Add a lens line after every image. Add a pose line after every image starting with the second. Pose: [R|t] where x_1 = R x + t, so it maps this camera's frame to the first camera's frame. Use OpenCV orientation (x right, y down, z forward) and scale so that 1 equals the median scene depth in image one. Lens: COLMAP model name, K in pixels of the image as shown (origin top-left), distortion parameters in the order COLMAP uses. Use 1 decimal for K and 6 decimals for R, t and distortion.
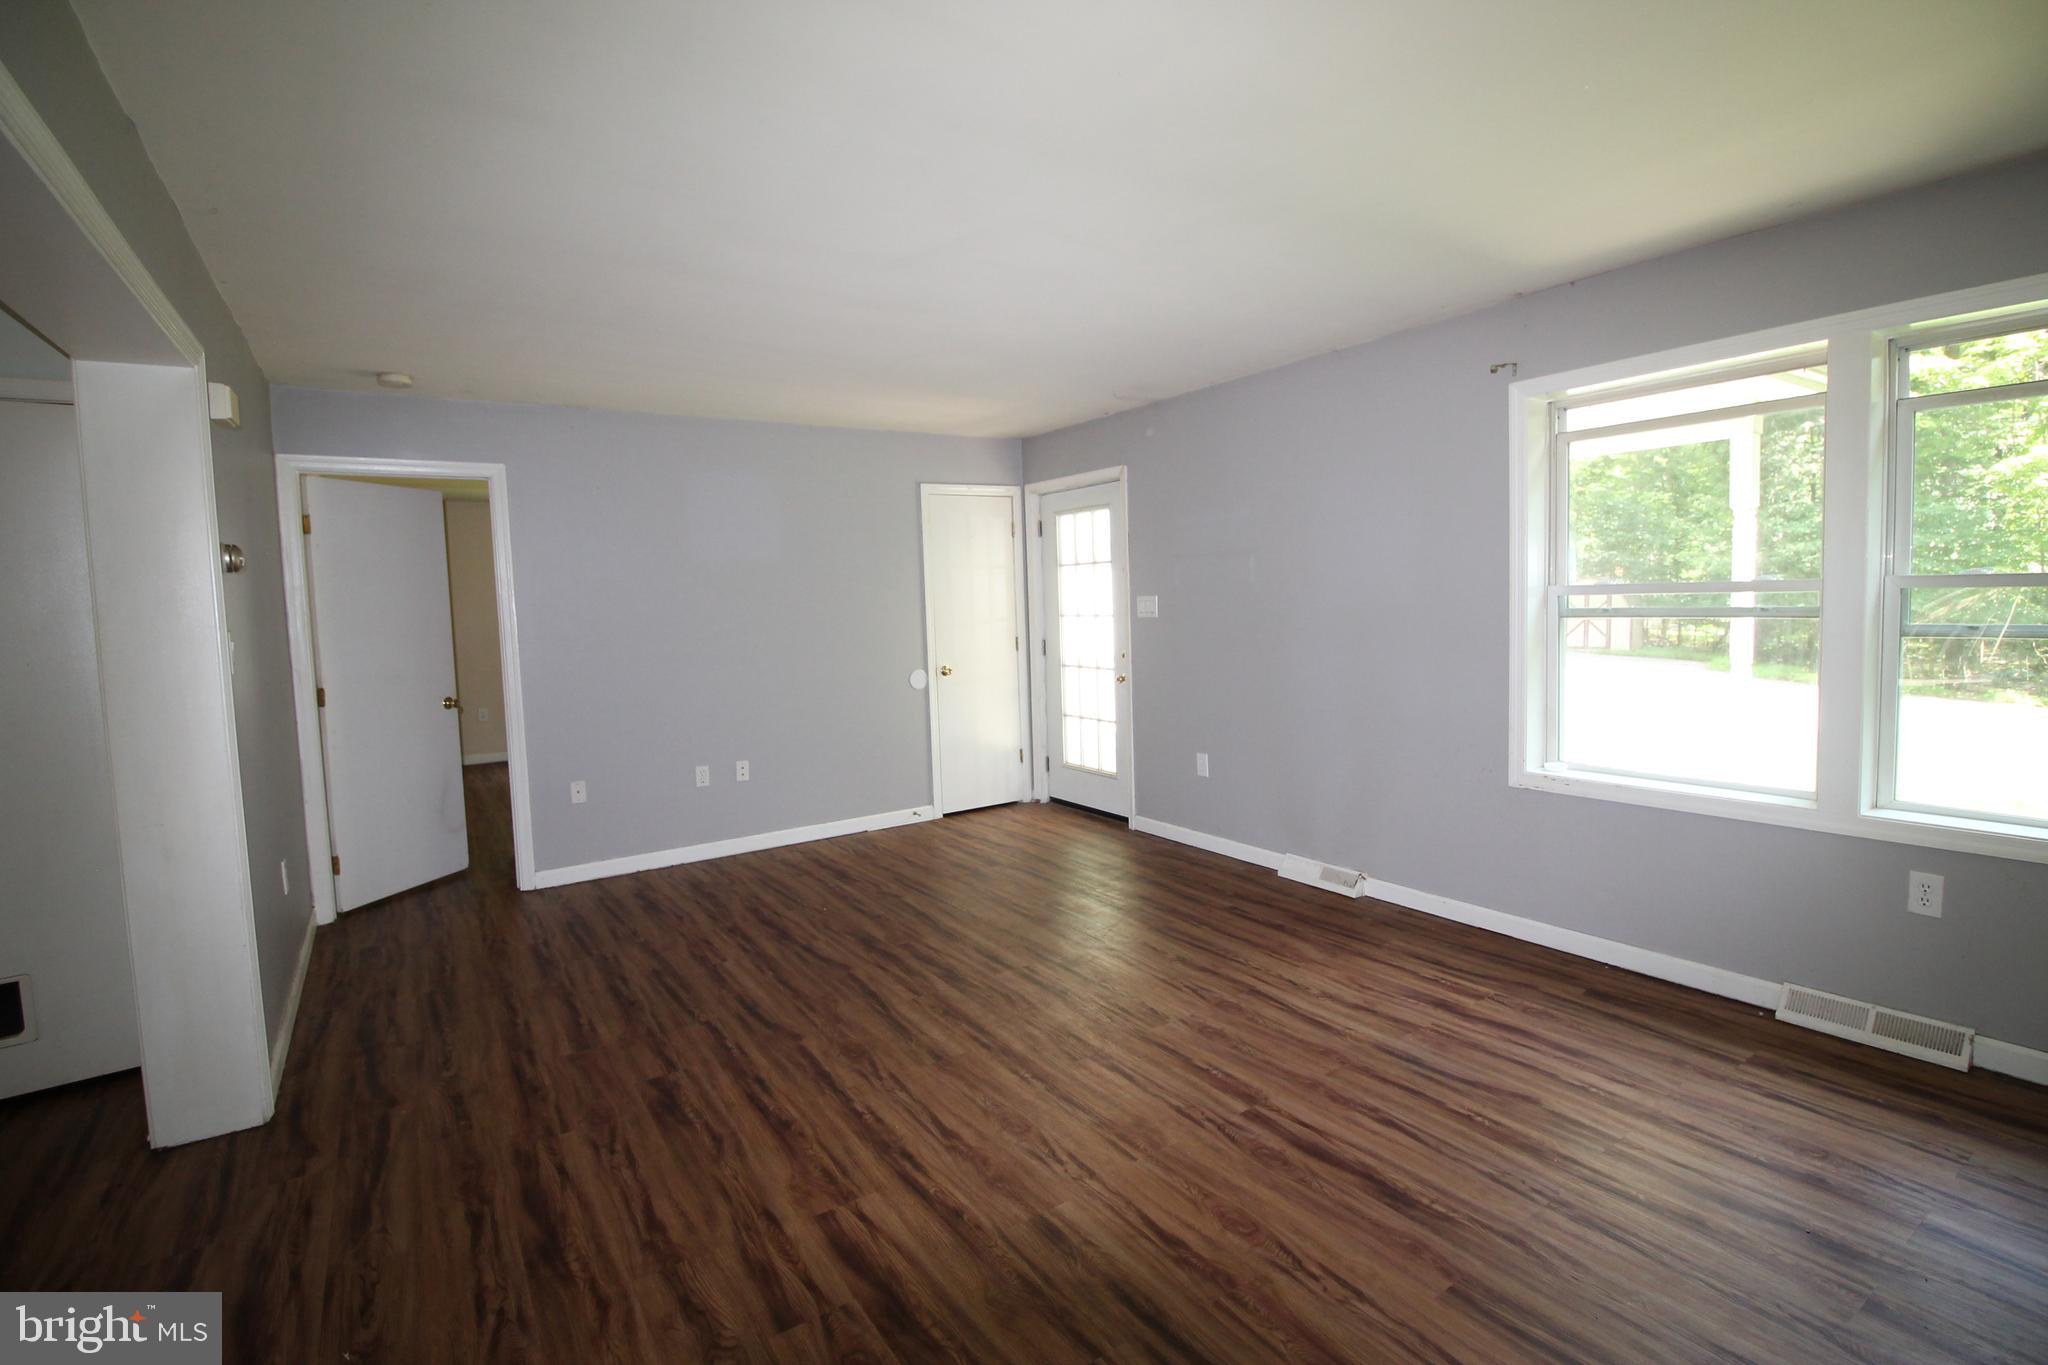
lens RADIAL K [[955.7, 0, 1045.5], [0, 955.7, 666.2], [0, 0, 1]] dist [0.001215, -0.014728]
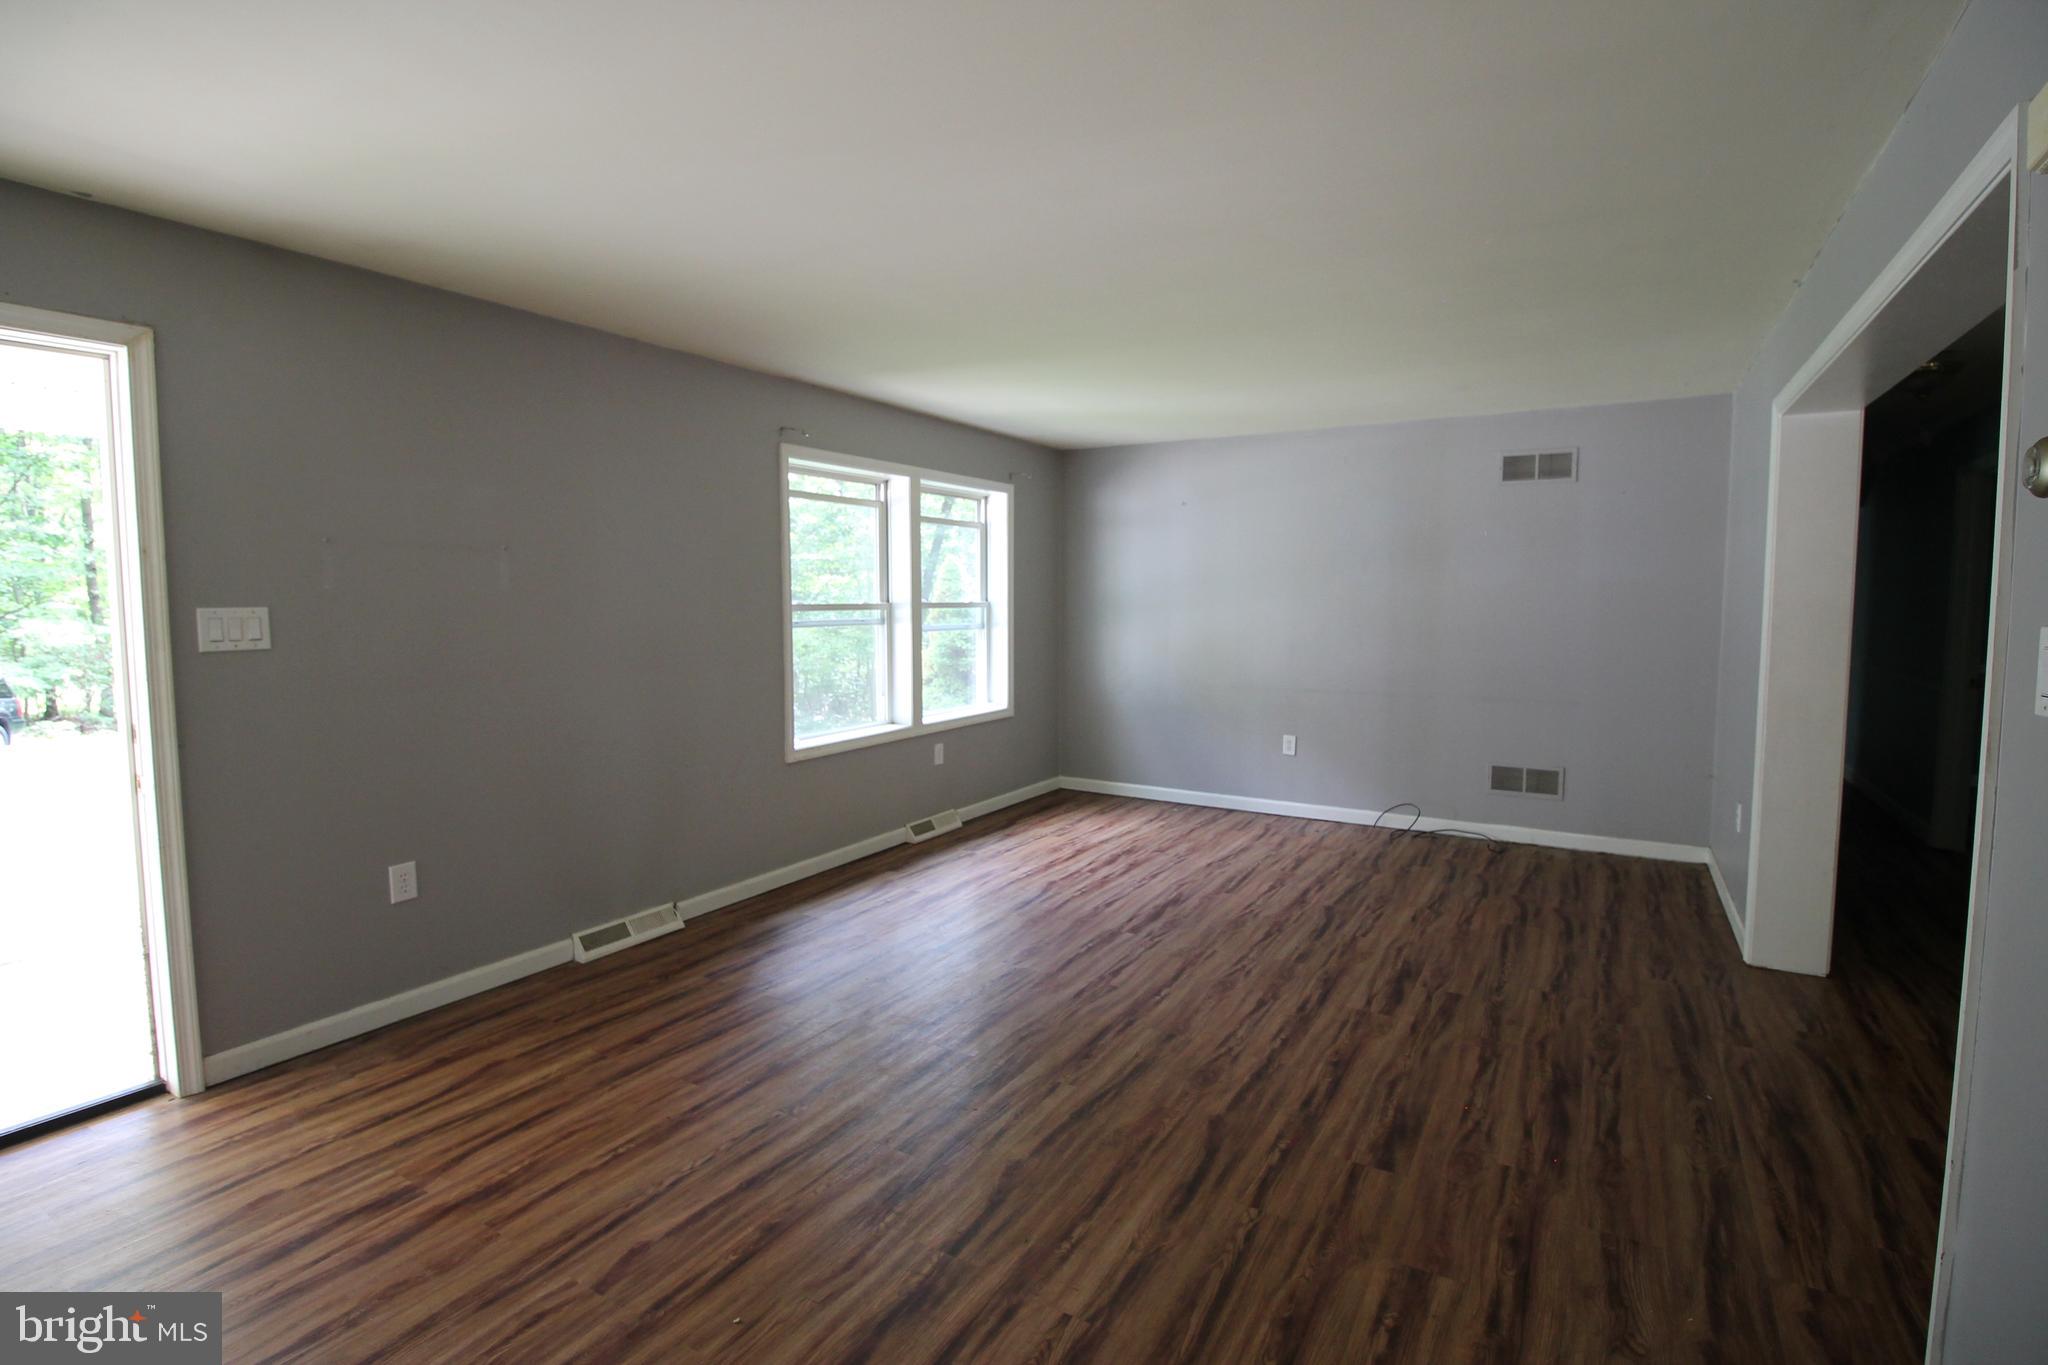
lens RADIAL K [[955.7, 0, 1045.5], [0, 955.7, 666.2], [0, 0, 1]] dist [0.001215, -0.014728]
pose [[-0.428802, -0.033731, 0.902768, -1.100136], [0.079399, 0.994029, 0.074854, -0.095113], [-0.899902, 0.103776, -0.423563, 1.698137]]
